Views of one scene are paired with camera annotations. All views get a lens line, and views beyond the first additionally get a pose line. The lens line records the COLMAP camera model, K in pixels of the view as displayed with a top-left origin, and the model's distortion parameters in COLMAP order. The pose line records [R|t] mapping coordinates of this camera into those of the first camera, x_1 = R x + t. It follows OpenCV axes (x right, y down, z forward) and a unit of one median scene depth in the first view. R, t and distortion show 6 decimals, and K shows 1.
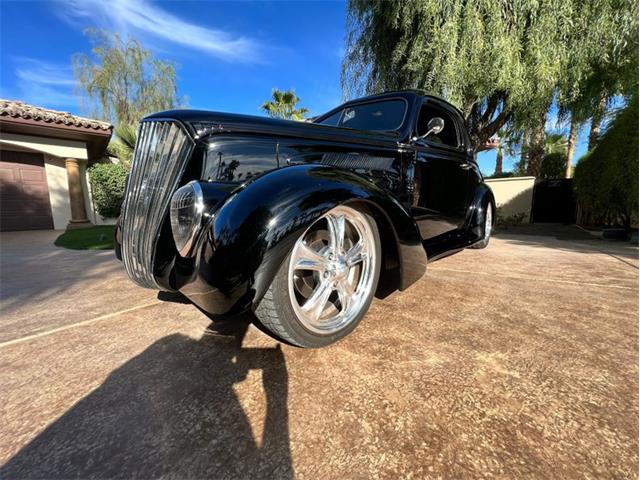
lens RADIAL K [[255.1, 0, 320.0], [0, 255.1, 240.0], [0, 0, 1]] dist [-0.004642, 0.000105]
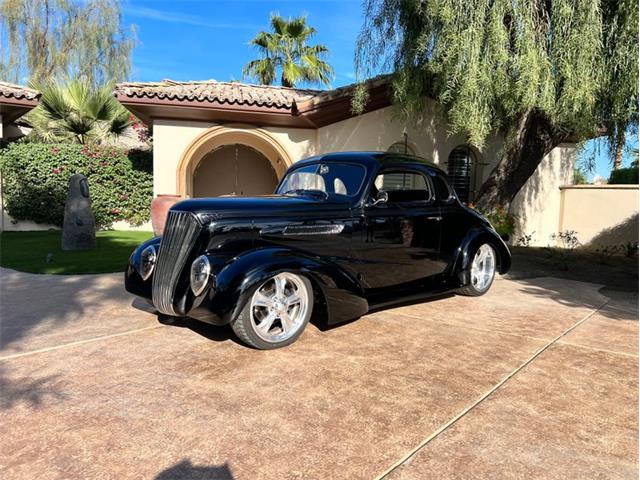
lens RADIAL K [[473.8, 0, 326.5], [0, 473.8, 240.5], [0, 0, 1]] dist [0.049666, -0.062290]
pose [[0.997708, 0.045866, -0.049759, 0.292282], [-0.047695, 0.998206, -0.036202, -0.133135], [0.048009, 0.038493, 0.998105, -1.259282]]
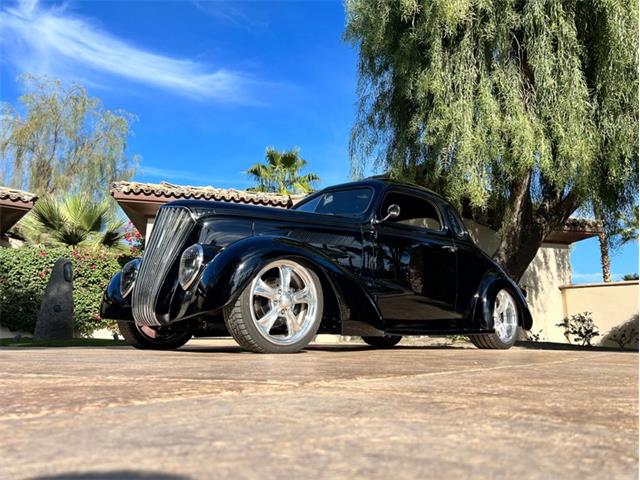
lens RADIAL K [[473.8, 0, 326.5], [0, 473.8, 240.5], [0, 0, 1]] dist [0.049666, -0.062290]
pose [[0.999144, 0.016894, -0.037754, 0.222964], [-0.028238, 0.945576, -0.324172, 0.359866], [0.030222, 0.324961, 0.945244, -0.936671]]
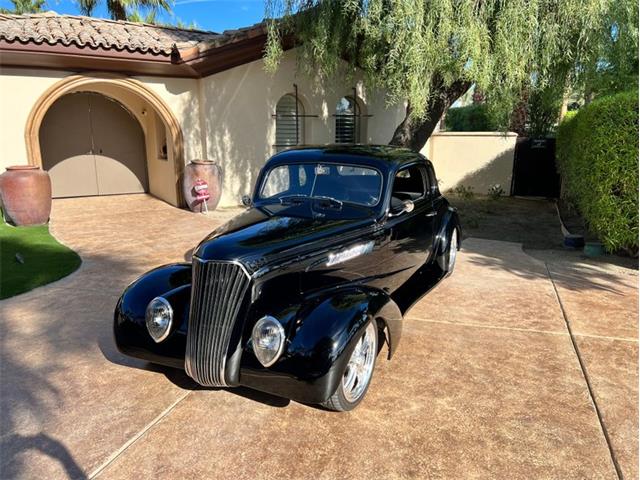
lens RADIAL K [[473.8, 0, 326.5], [0, 473.8, 240.5], [0, 0, 1]] dist [0.049666, -0.062290]
pose [[0.954746, -0.053734, 0.292529, -0.509332], [0.024030, 0.994265, 0.104207, -0.505010], [-0.296450, -0.092462, 0.950562, -0.903112]]
